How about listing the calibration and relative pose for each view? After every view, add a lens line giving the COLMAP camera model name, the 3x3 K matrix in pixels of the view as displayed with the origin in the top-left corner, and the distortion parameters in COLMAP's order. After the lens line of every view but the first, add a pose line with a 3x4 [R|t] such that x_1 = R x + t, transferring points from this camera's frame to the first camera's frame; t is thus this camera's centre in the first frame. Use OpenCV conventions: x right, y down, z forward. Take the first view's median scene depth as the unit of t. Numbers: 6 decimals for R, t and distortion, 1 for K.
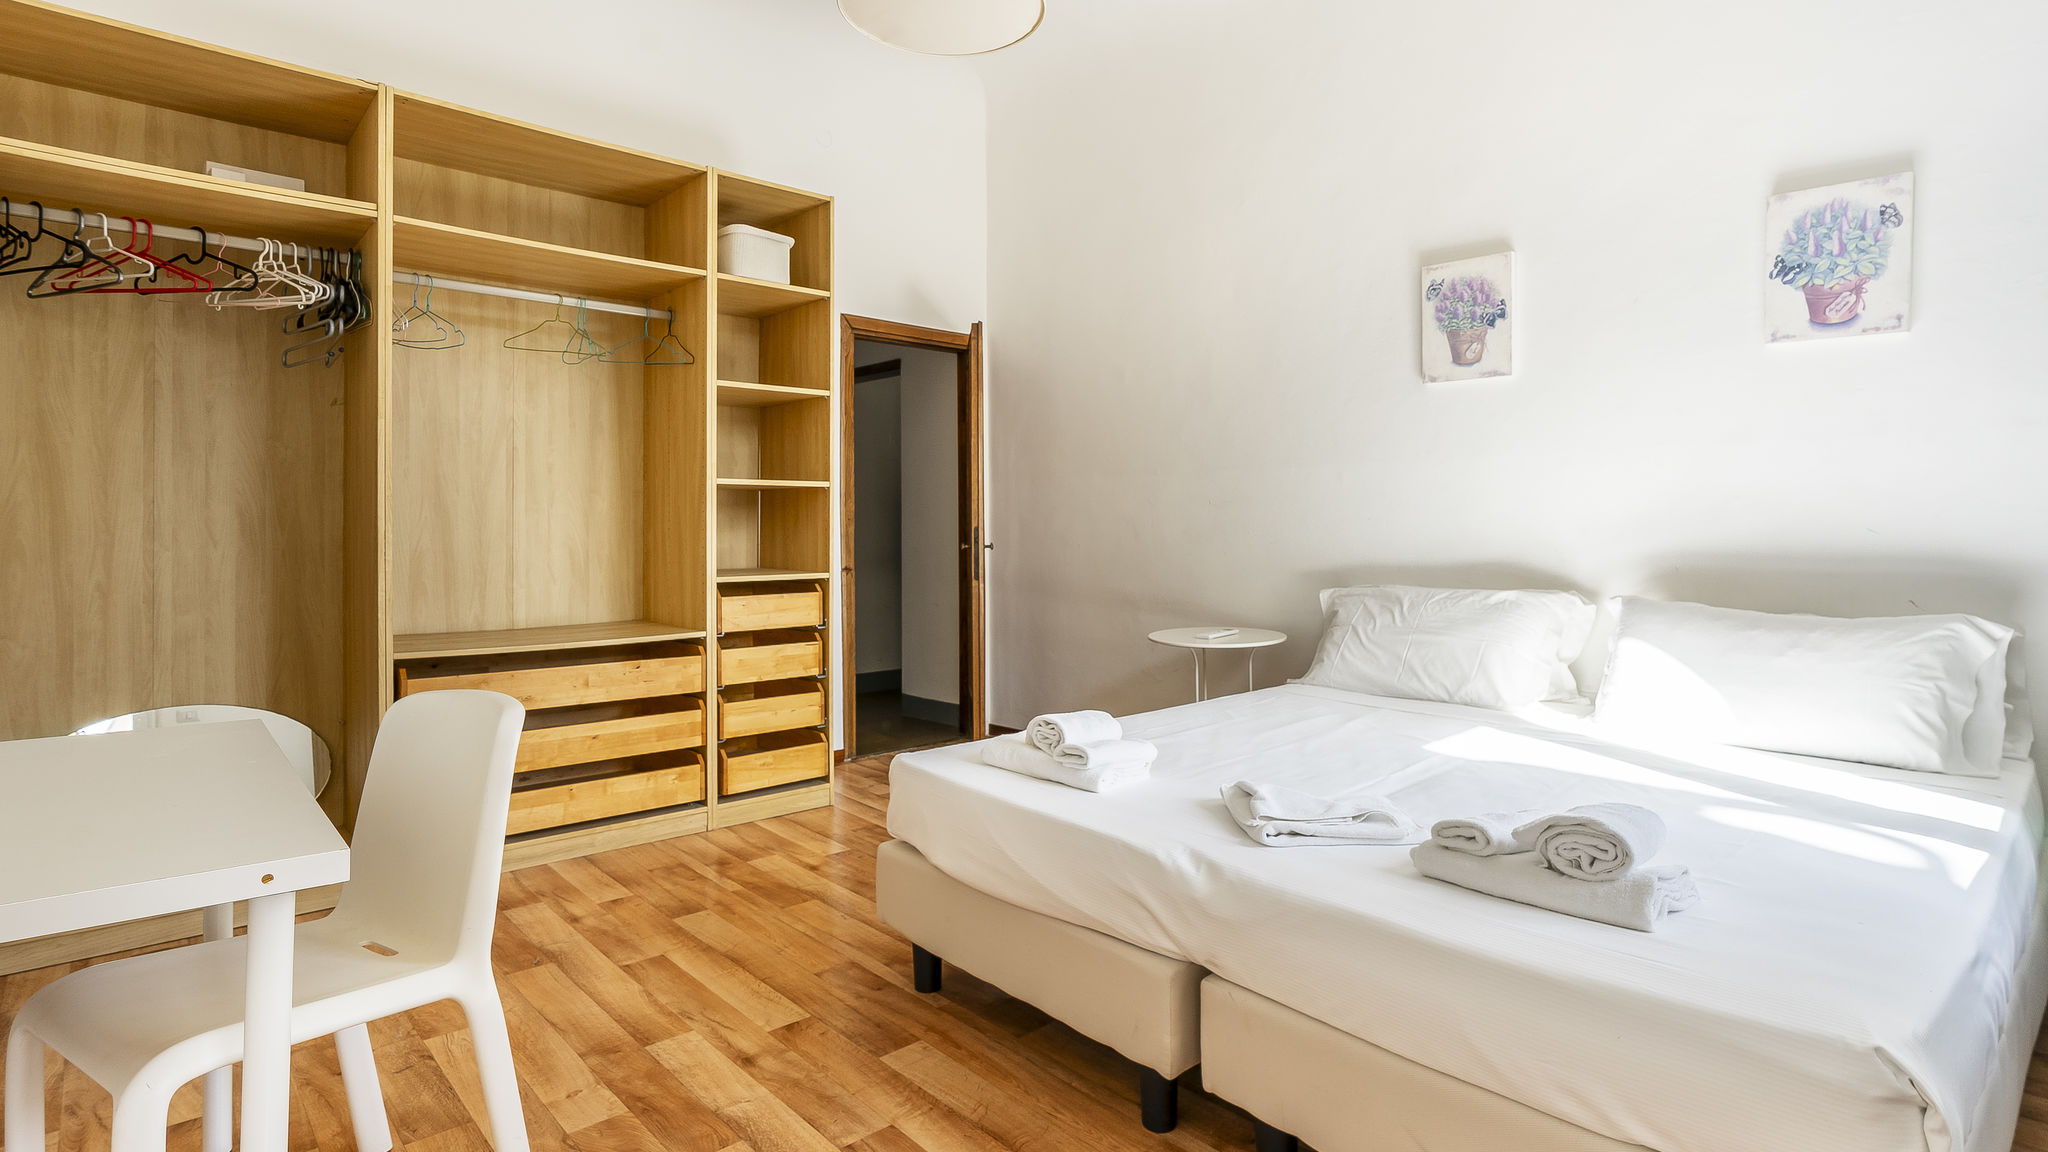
lens RADIAL K [[1004.0, 0, 1030.3], [0, 1004.0, 519.4], [0, 0, 1]] dist [-0.009341, 0.003999]
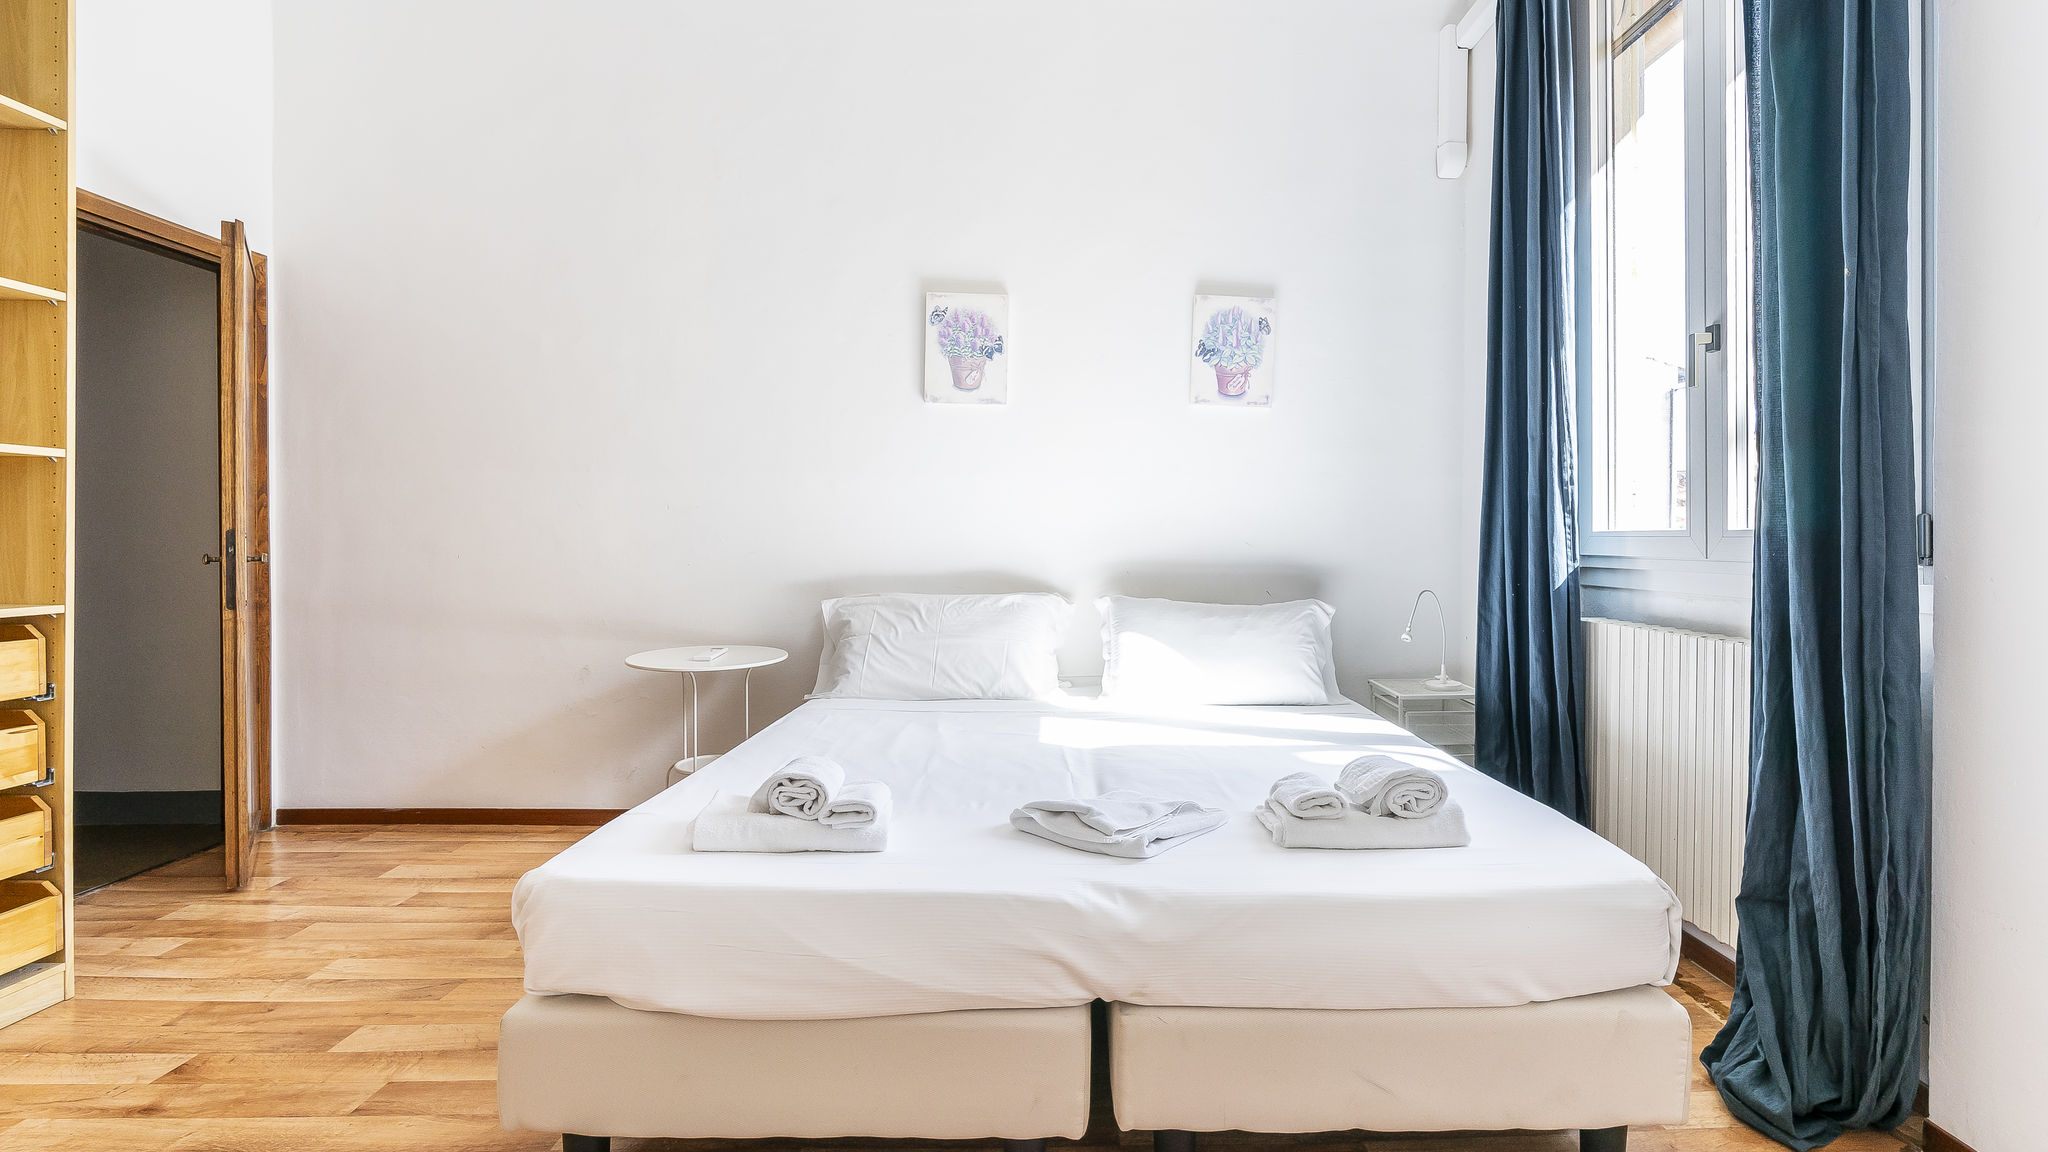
lens RADIAL K [[941.4, 0, 1054.2], [0, 941.4, 552.5], [0, 0, 1]] dist [-0.010295, 0.003588]
pose [[0.656002, -0.000661, 0.754759, -0.348697], [-0.016197, 0.999757, 0.014954, 0.008129], [-0.754586, -0.022035, 0.655832, 0.312448]]
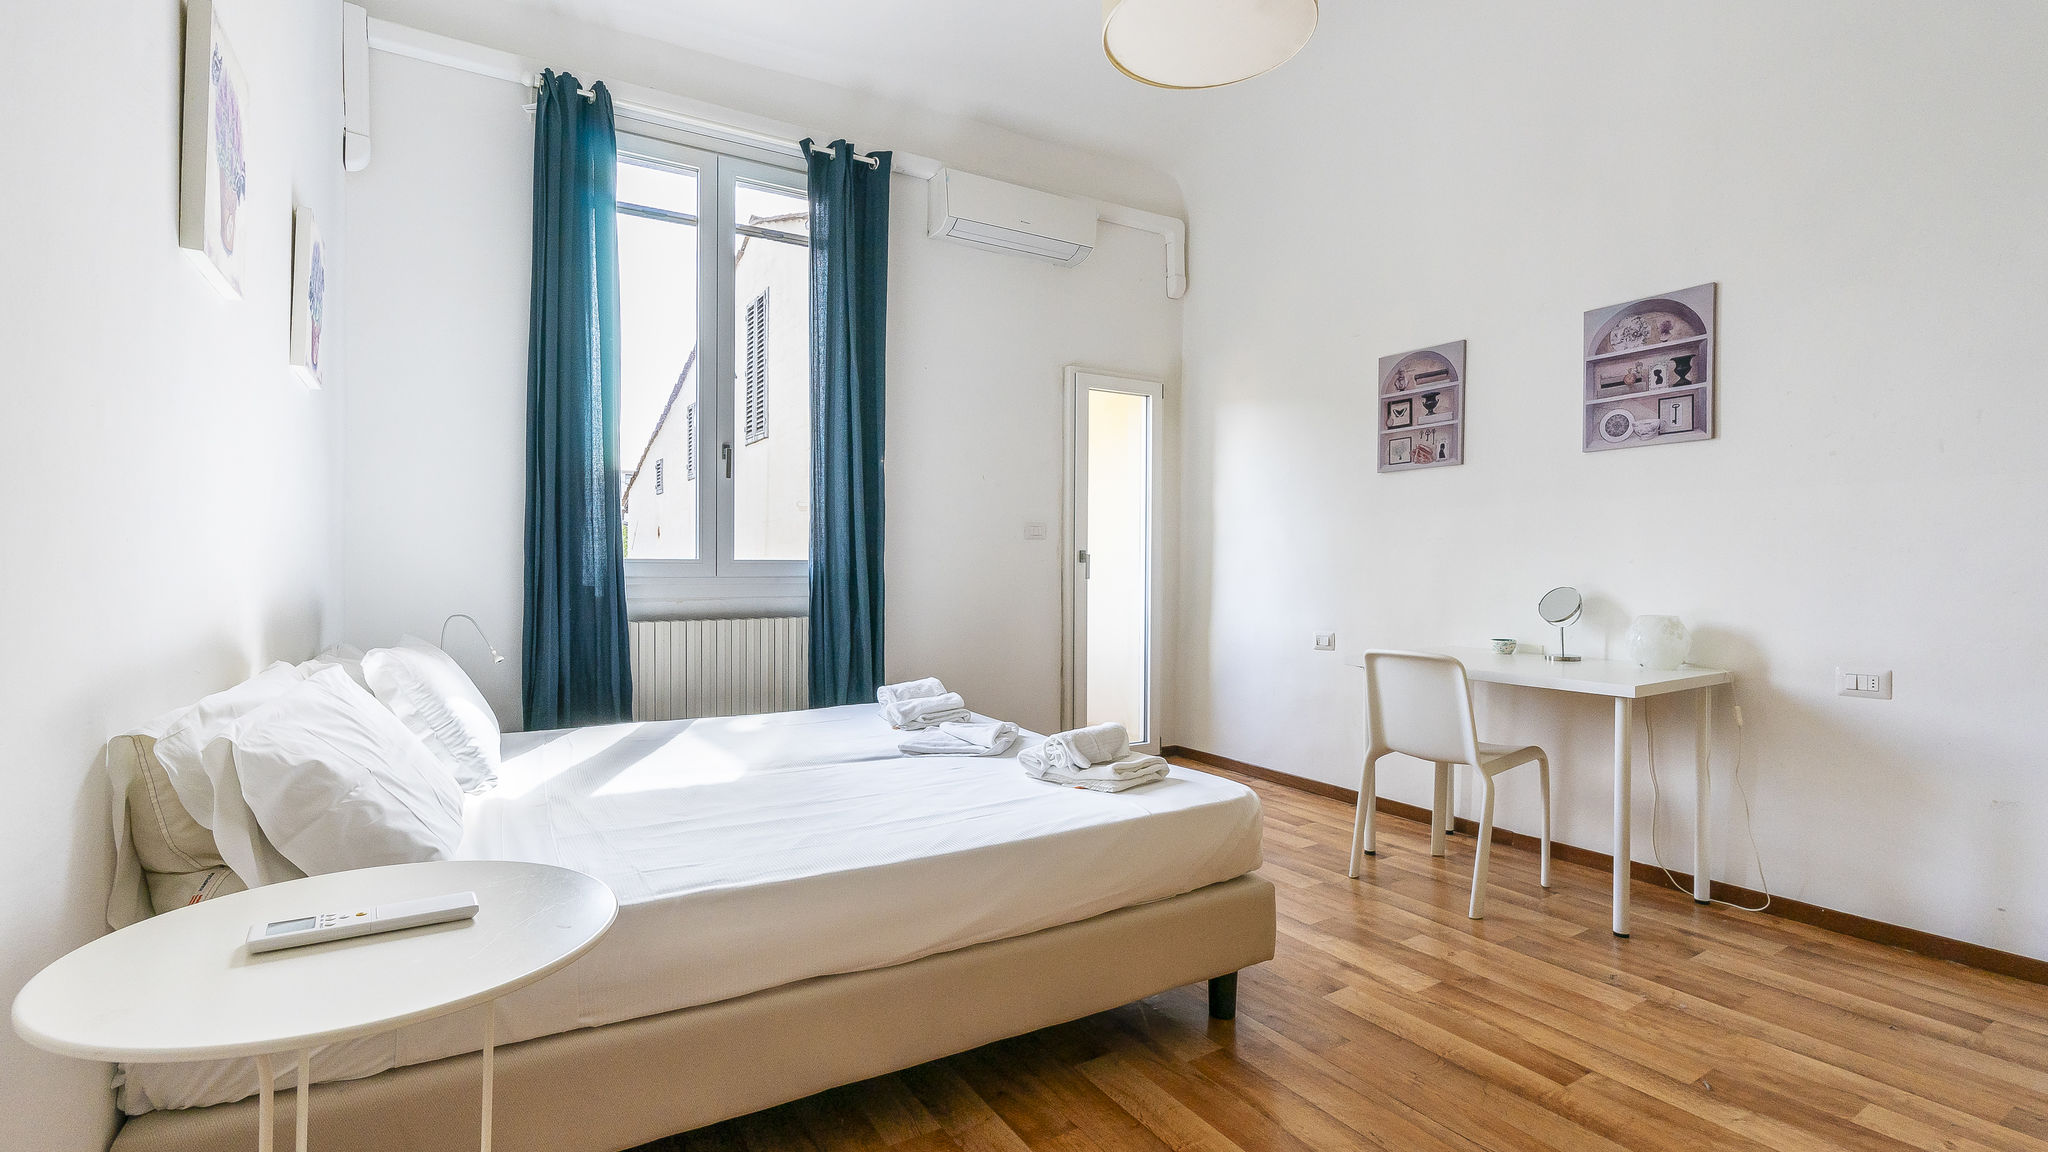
lens RADIAL K [[895.5, 0, 1033.2], [0, 895.5, 591.8], [0, 0, 1]] dist [-0.017944, -0.000387]
pose [[-0.982746, -0.004699, 0.184901, -0.068794], [-0.000403, 0.999729, 0.023266, 0.012986], [-0.184961, 0.022790, -0.982482, 1.709776]]
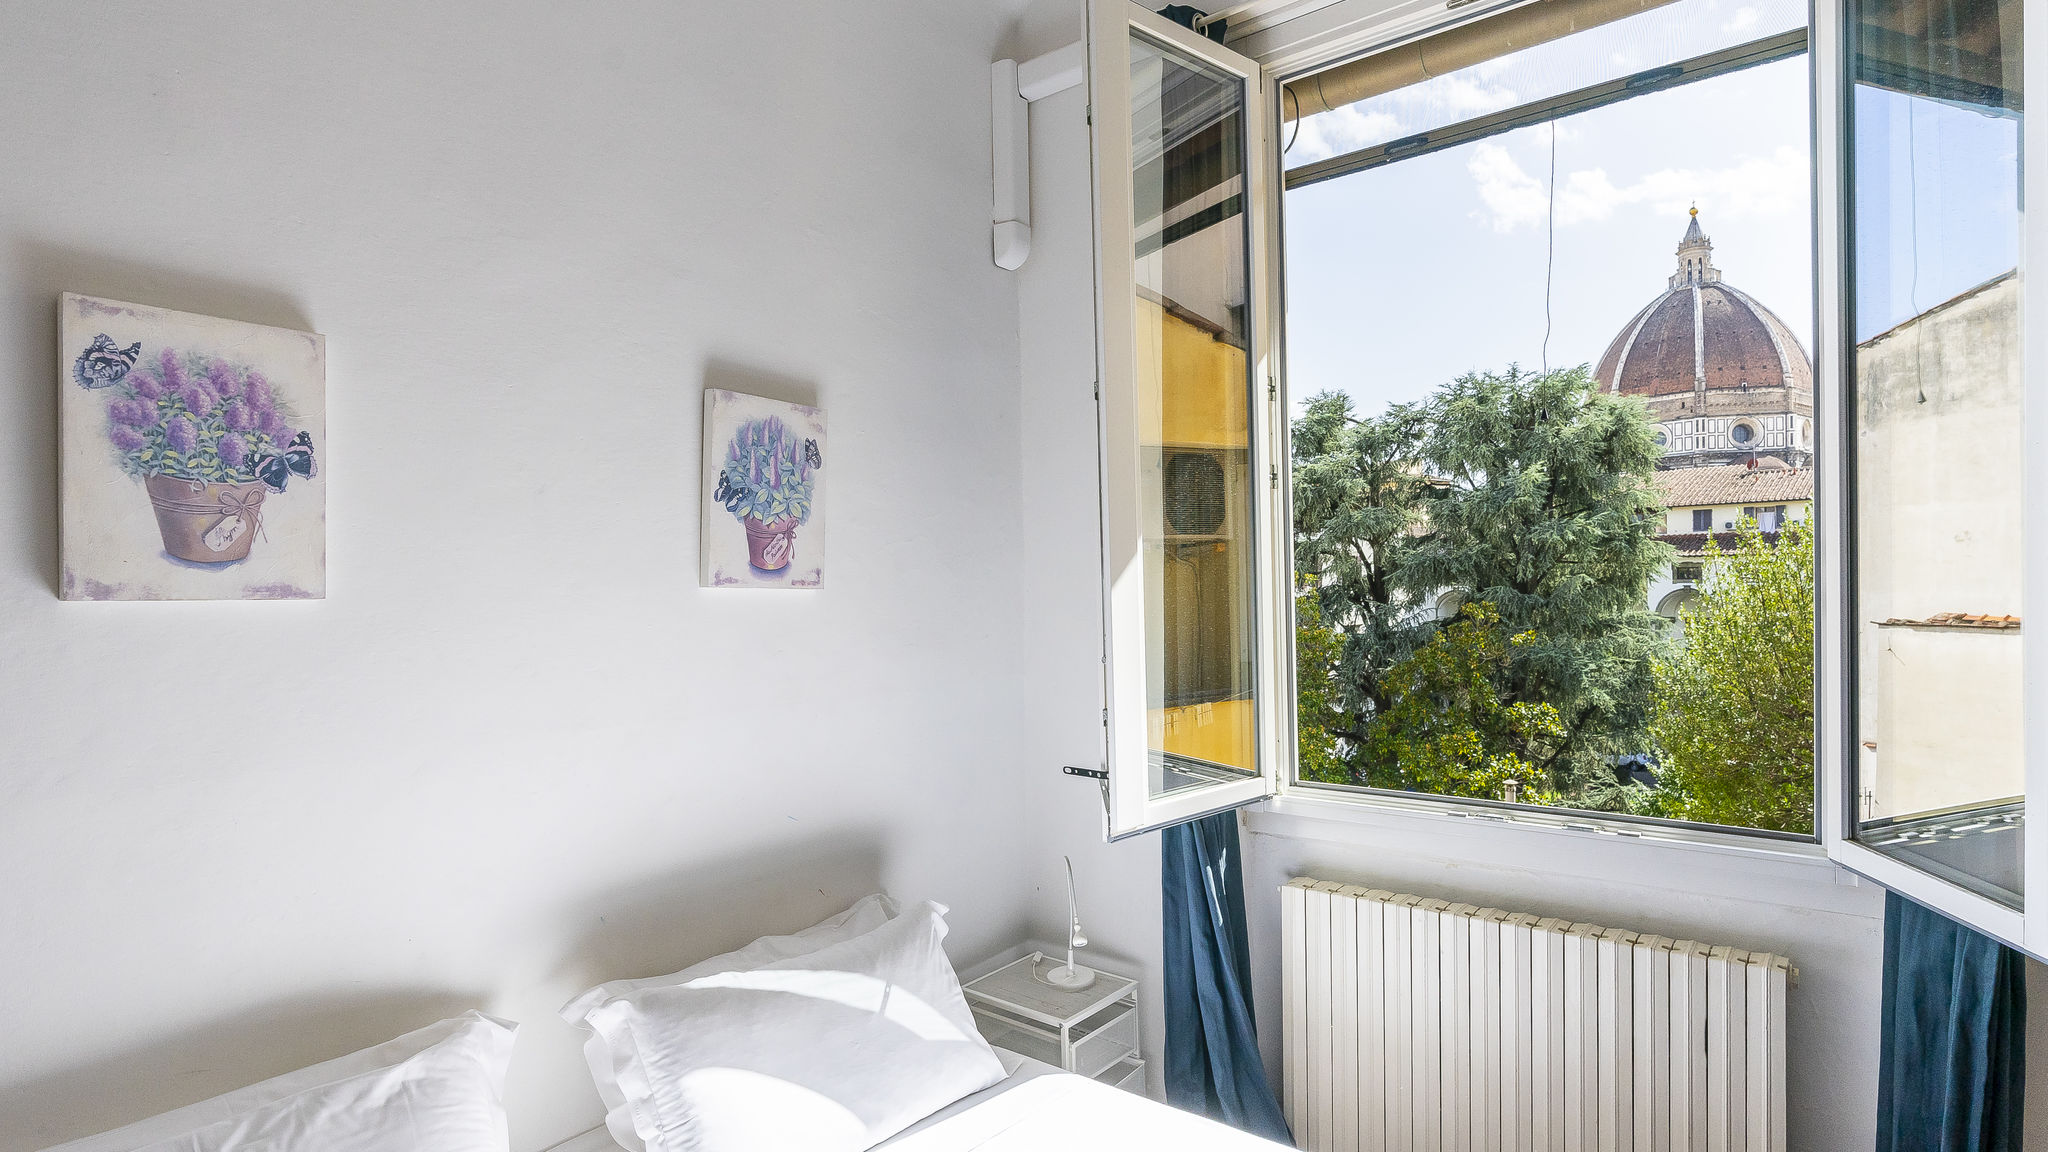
lens RADIAL K [[1051.1, 0, 1022.4], [0, 1051.1, 607.8], [0, 0, 1]] dist [-0.017383, 0.003724]
pose [[-0.158748, -0.017287, 0.987168, -0.065056], [0.011021, 0.999753, 0.019280, -0.176652], [-0.987258, 0.013940, -0.158518, 0.917108]]
